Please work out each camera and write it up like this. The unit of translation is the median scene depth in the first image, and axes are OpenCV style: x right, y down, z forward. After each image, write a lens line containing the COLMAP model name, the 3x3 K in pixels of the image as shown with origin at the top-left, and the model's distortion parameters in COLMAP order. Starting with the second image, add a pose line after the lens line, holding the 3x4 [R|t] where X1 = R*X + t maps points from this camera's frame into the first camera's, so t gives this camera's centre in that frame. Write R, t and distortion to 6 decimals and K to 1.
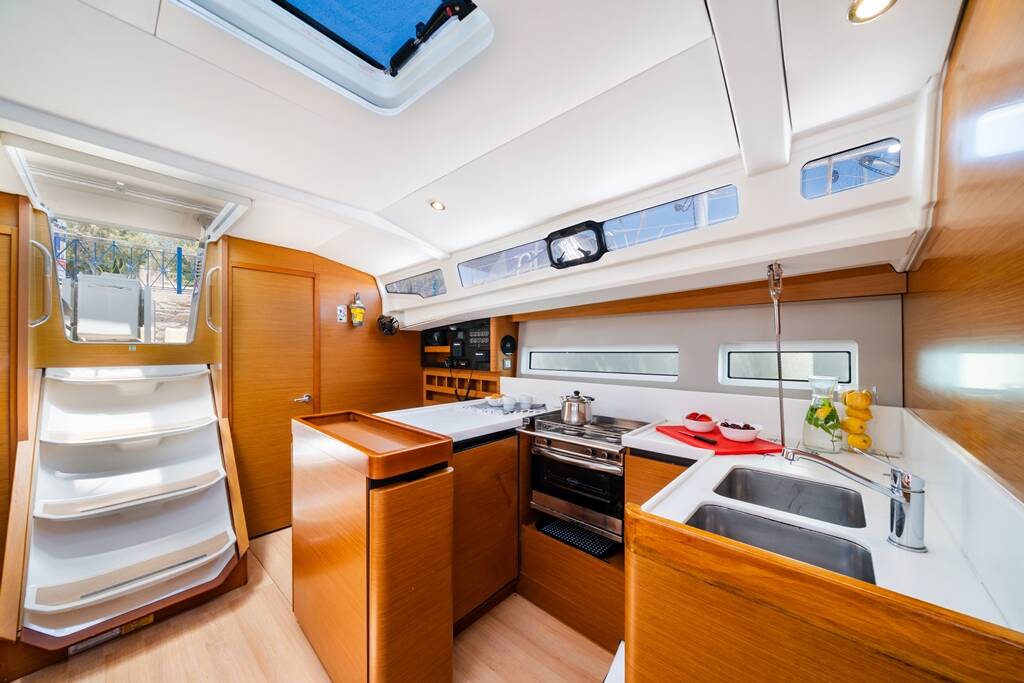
lens RADIAL K [[351.1, 0, 511.9], [0, 351.1, 344.4], [0, 0, 1]] dist [-0.007043, 0.000171]
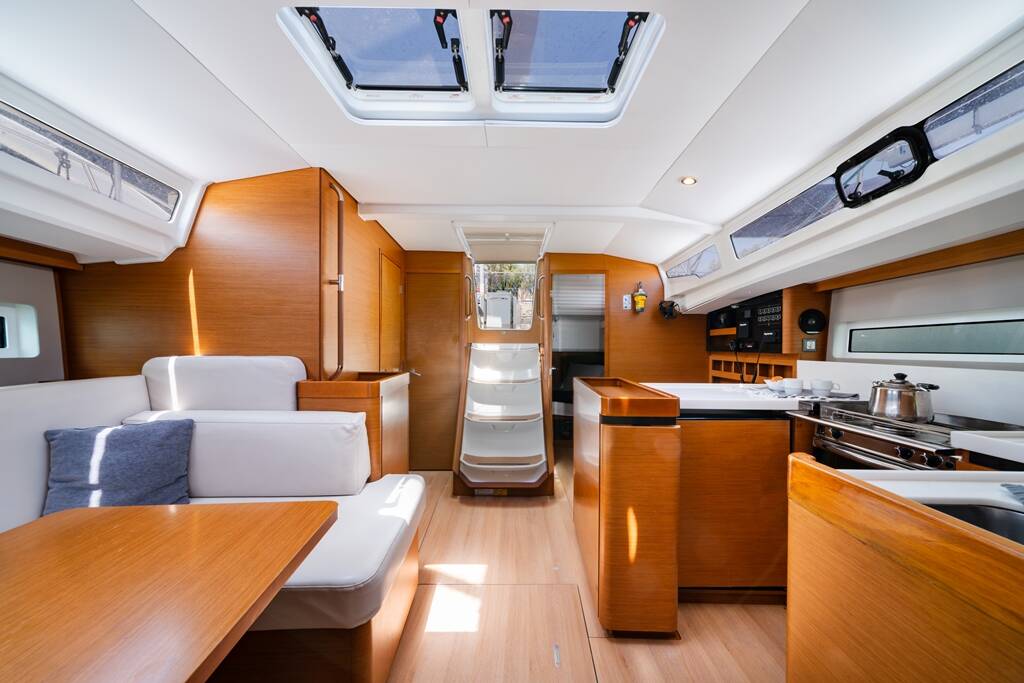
lens RADIAL K [[351.1, 0, 511.9], [0, 351.1, 344.4], [0, 0, 1]] dist [-0.007043, 0.000171]
pose [[0.648285, -0.000442, -0.761397, 0.174323], [0.002172, 0.999997, 0.001269, 0.058985], [0.761394, -0.002476, 0.648284, -0.039238]]
